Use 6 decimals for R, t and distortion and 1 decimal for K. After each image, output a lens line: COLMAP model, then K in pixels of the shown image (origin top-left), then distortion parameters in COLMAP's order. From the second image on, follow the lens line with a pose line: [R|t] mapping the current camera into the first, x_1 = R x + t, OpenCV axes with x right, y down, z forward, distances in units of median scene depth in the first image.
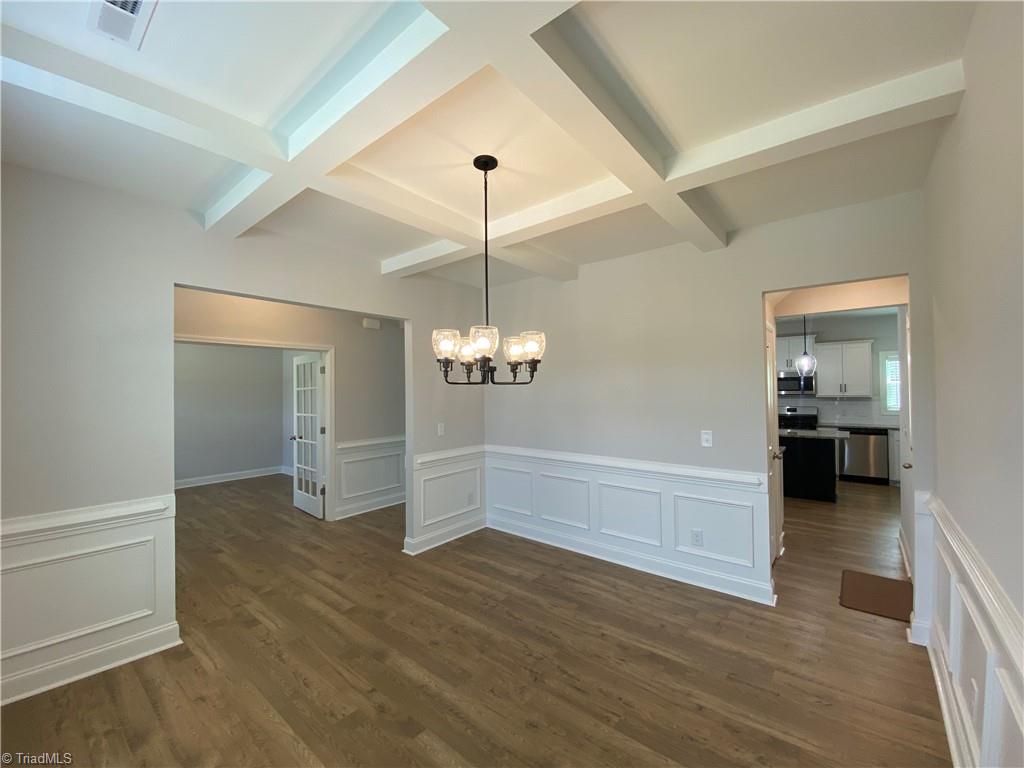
lens RADIAL K [[415.2, 0, 509.2], [0, 415.2, 383.6], [0, 0, 1]] dist [0.017450, -0.019448]
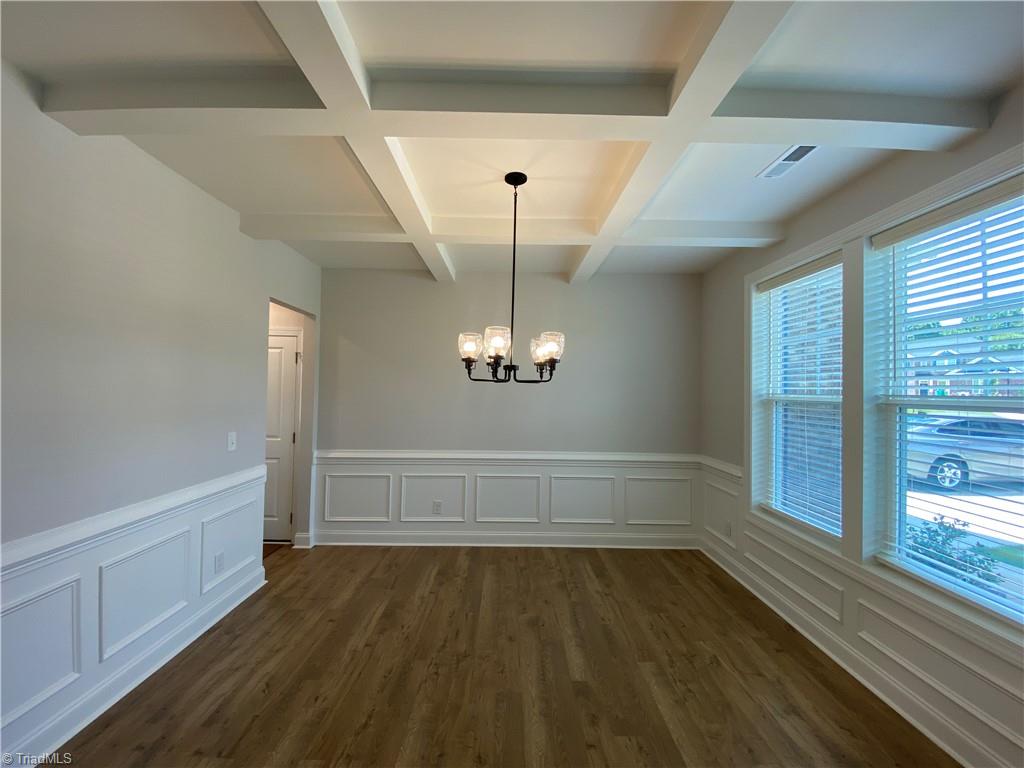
lens RADIAL K [[415.2, 0, 509.2], [0, 415.2, 383.6], [0, 0, 1]] dist [0.017450, -0.019448]
pose [[-0.639736, 0.011192, 0.768513, -0.819936], [-0.017909, 0.999405, -0.029462, 0.035189], [-0.768386, -0.032611, -0.639156, 1.581140]]
